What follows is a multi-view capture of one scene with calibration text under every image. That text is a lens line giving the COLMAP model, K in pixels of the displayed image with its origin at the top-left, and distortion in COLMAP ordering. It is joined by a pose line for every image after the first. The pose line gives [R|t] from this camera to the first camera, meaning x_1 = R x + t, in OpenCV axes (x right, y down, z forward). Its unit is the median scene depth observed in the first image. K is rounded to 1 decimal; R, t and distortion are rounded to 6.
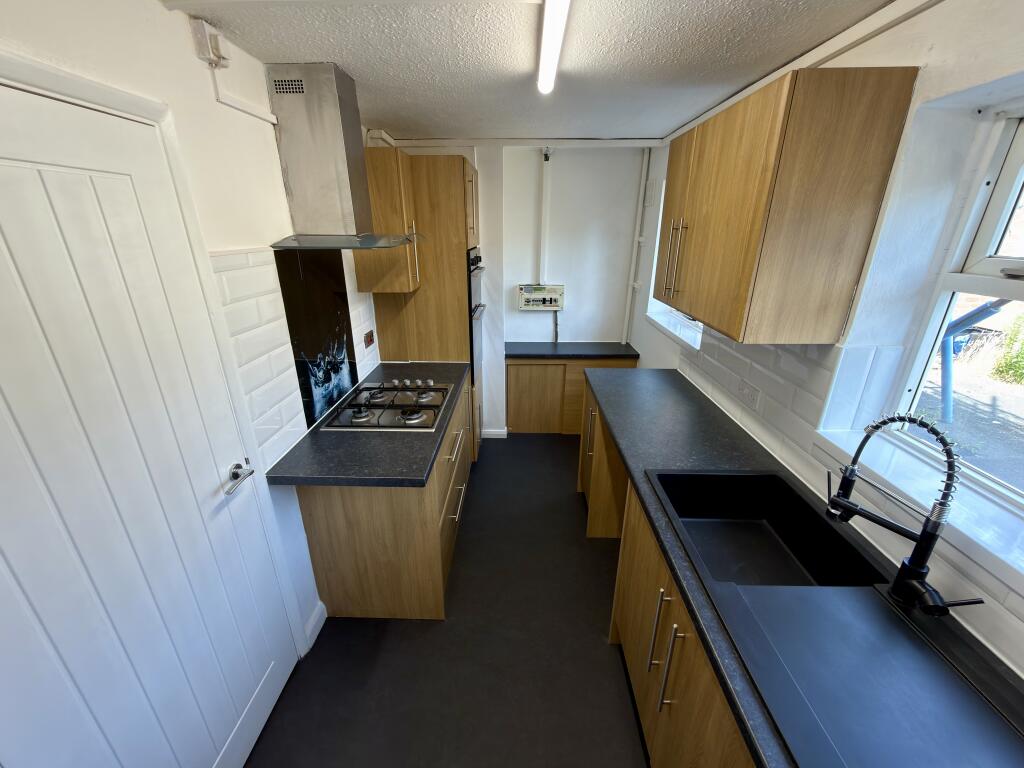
lens RADIAL K [[409.0, 0, 513.9], [0, 409.0, 384.3], [0, 0, 1]] dist [-0.001441, -0.001354]
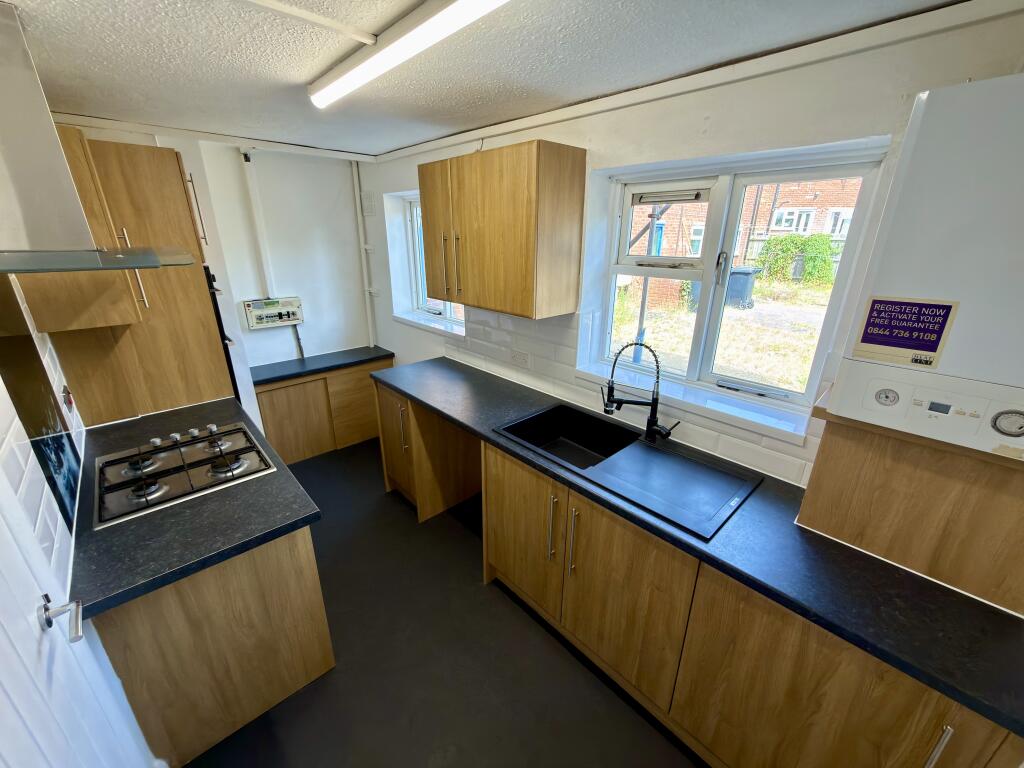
lens RADIAL K [[409.0, 0, 514.8], [0, 409.0, 383.0], [0, 0, 1]] dist [-0.001441, -0.001354]
pose [[0.715381, -0.234190, 0.658320, -0.291612], [0.242382, 0.966831, 0.080549, -0.009950], [-0.655348, 0.101941, 0.748416, -0.007344]]
